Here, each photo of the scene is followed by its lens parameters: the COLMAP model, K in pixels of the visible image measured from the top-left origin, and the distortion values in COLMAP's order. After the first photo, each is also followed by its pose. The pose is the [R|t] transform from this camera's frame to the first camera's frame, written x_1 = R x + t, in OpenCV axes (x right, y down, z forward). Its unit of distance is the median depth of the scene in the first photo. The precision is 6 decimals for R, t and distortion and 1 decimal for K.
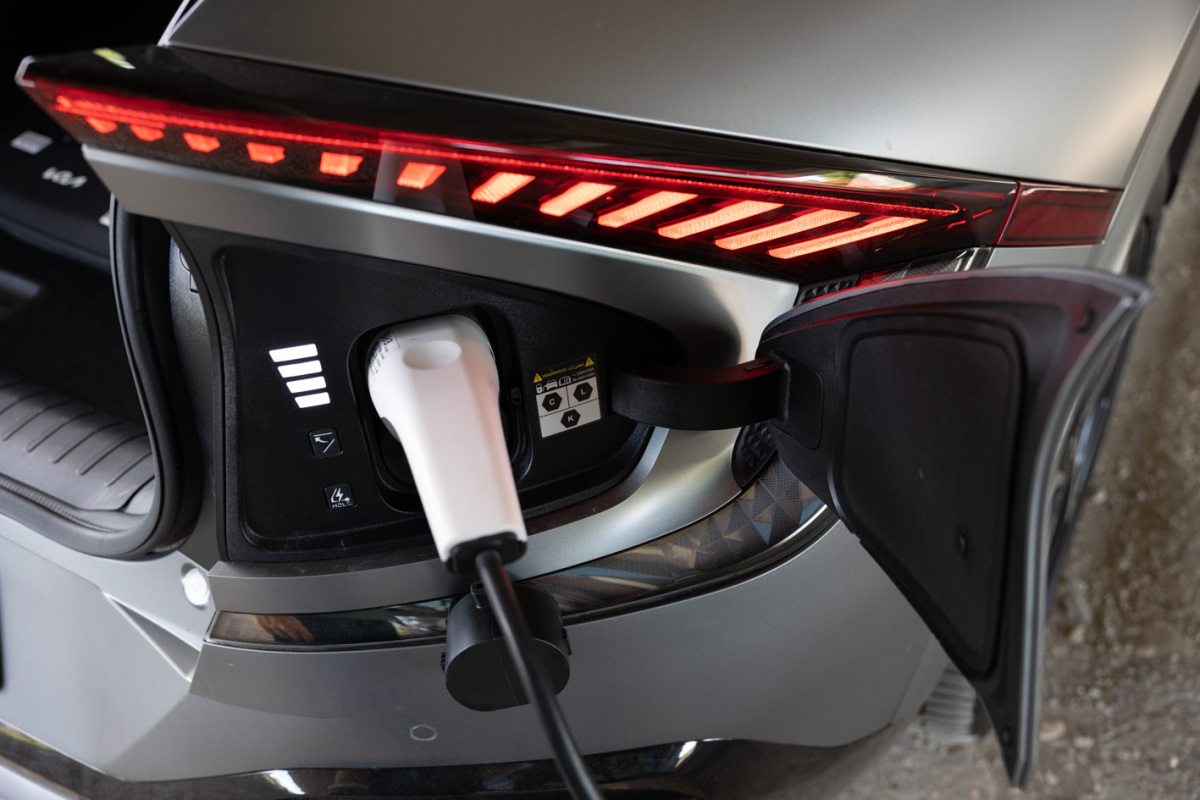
lens RADIAL K [[1149.0, 0, 621.8], [0, 1149.0, 399.9], [0, 0, 1]] dist [-0.017443, -0.013972]
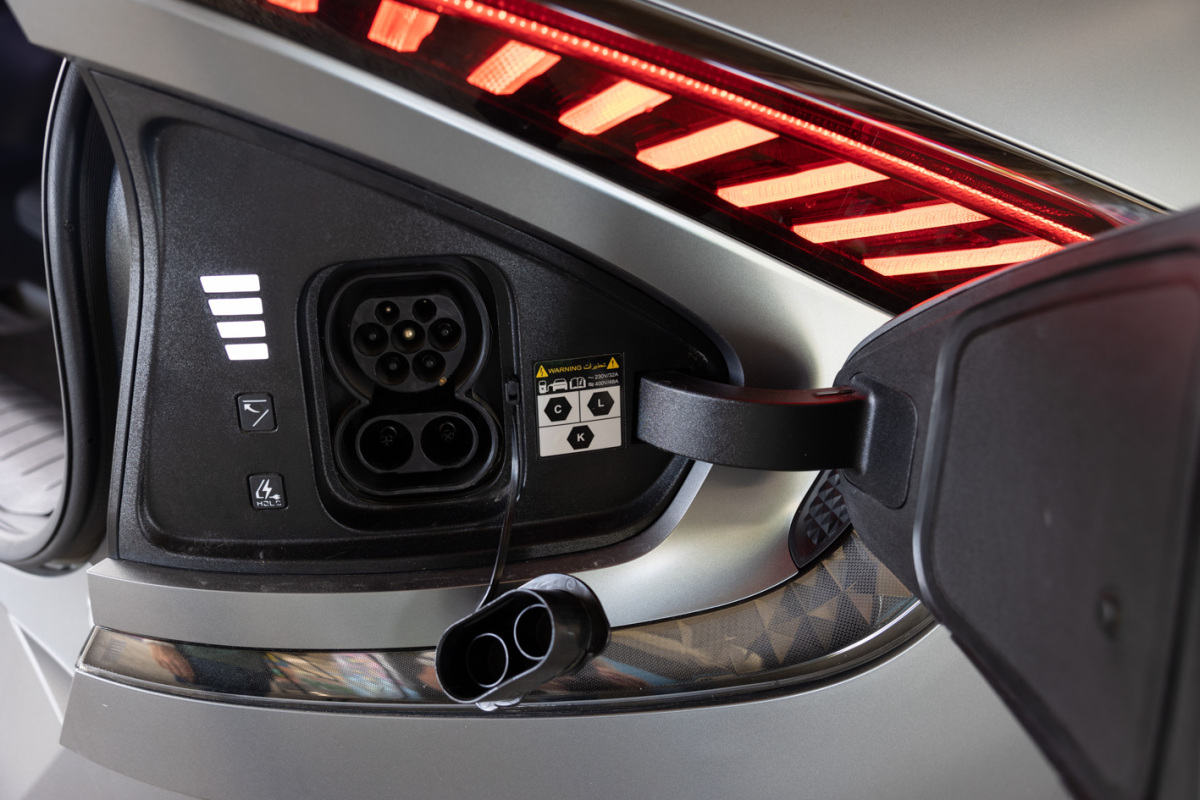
lens RADIAL K [[1149.0, 0, 621.8], [0, 1149.0, 399.9], [0, 0, 1]] dist [-0.017443, -0.013972]
pose [[0.986661, 0.113979, -0.116228, 0.069983], [-0.134043, 0.973977, -0.182763, 0.130598], [0.092372, 0.195904, 0.976263, 0.253777]]
